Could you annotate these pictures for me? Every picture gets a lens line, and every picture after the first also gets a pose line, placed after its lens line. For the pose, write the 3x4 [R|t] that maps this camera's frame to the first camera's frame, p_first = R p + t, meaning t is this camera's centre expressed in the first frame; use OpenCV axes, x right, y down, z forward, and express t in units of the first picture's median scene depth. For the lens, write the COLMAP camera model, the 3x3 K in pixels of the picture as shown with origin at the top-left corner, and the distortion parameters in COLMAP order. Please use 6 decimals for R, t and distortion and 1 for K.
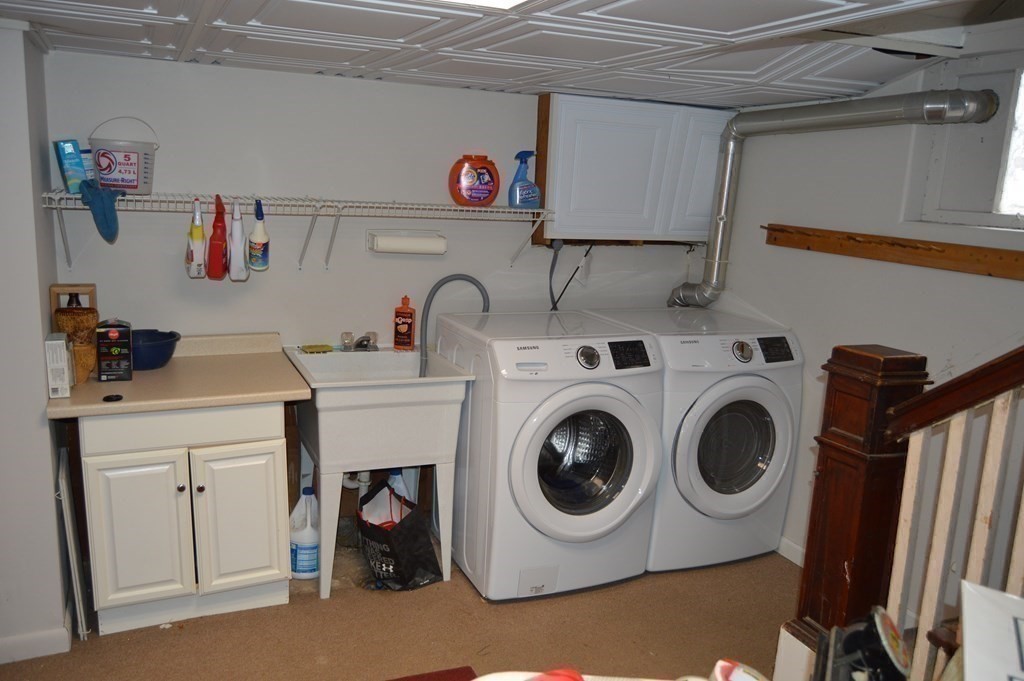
lens RADIAL K [[806.2, 0, 512.1], [0, 806.2, 342.5], [0, 0, 1]] dist [-0.007242, 0.004690]
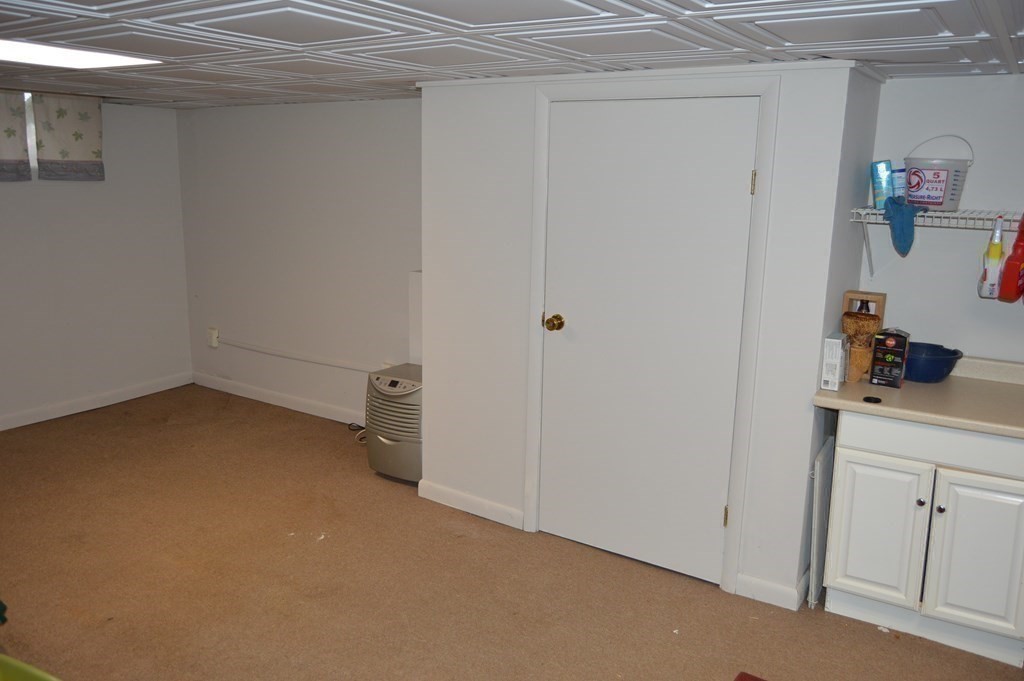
lens RADIAL K [[806.2, 0, 508.9], [0, 806.2, 339.5], [0, 0, 1]] dist [-0.007242, 0.004690]
pose [[0.538485, 0.141285, -0.830706, 0.112937], [-0.161757, 0.984840, 0.062644, 0.001152], [0.826963, 0.100639, 0.553176, -0.000410]]
